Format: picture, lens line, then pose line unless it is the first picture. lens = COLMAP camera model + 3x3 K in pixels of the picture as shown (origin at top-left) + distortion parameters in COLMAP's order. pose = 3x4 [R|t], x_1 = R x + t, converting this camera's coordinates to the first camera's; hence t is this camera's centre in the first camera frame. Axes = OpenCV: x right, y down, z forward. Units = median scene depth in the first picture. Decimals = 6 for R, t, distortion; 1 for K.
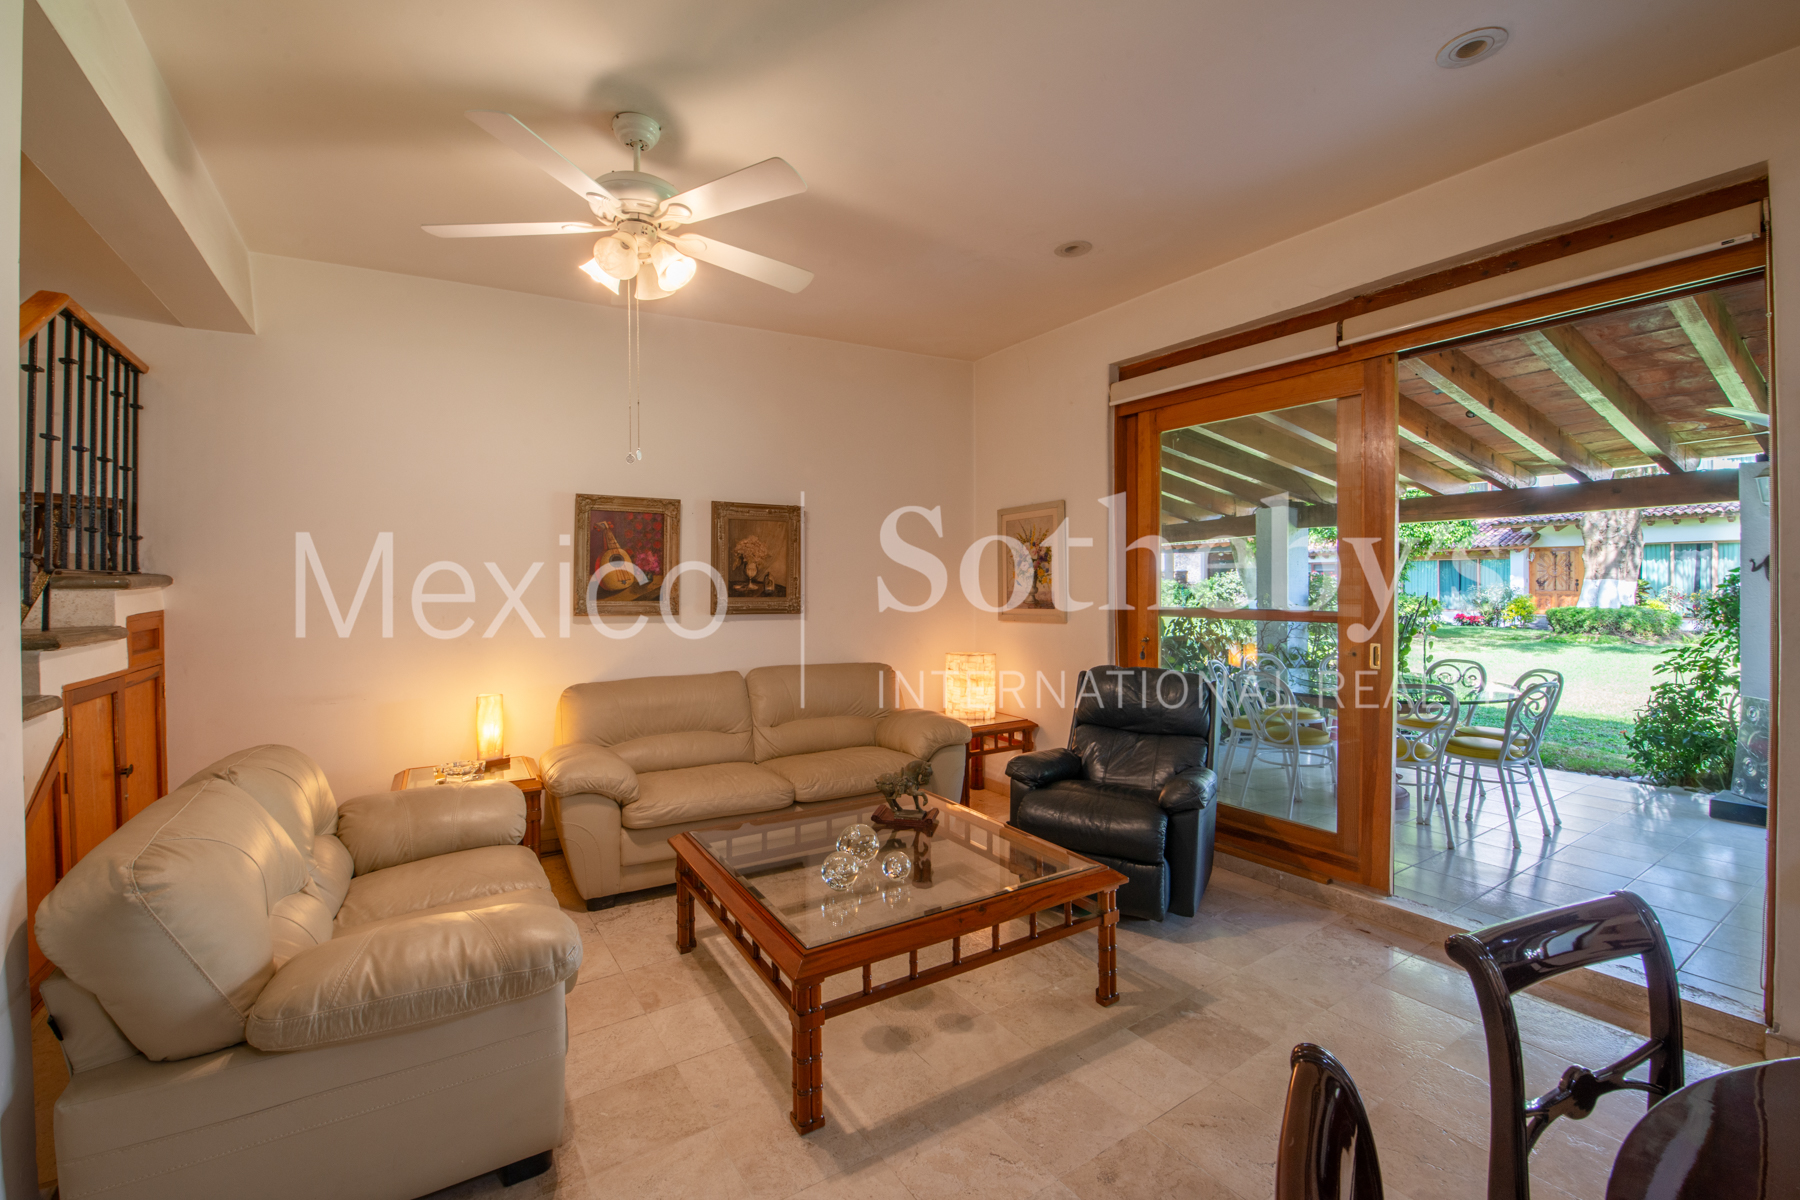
lens RADIAL K [[773.8, 0, 899.4], [0, 773.8, 582.0], [0, 0, 1]] dist [-0.021053, -0.000168]
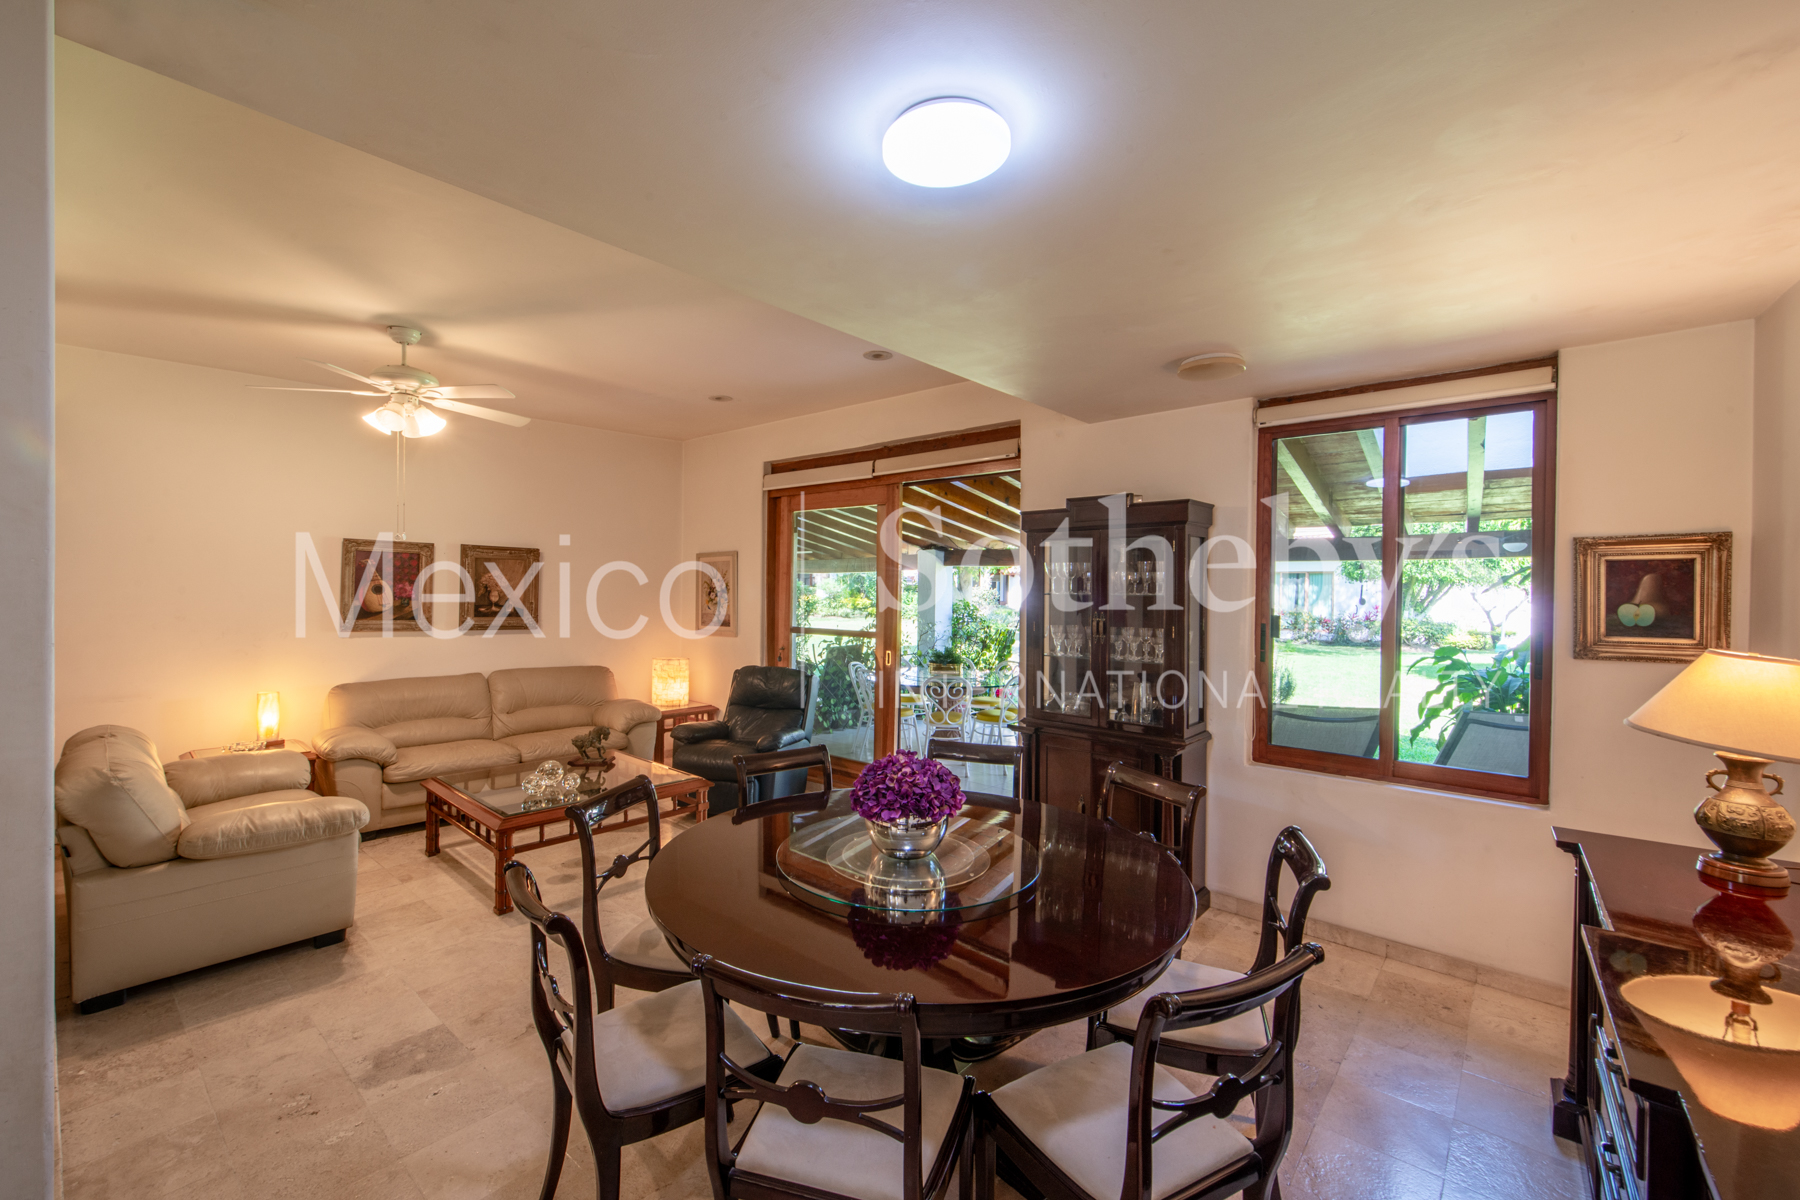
lens RADIAL K [[753.2, 0, 899.9], [0, 753.2, 592.3], [0, 0, 1]] dist [-0.000771, -0.000101]
pose [[0.961707, 0.015820, 0.273621, 0.162226], [-0.016637, 0.999861, 0.000666, -0.046448], [-0.273573, -0.005193, 0.961837, -0.564414]]
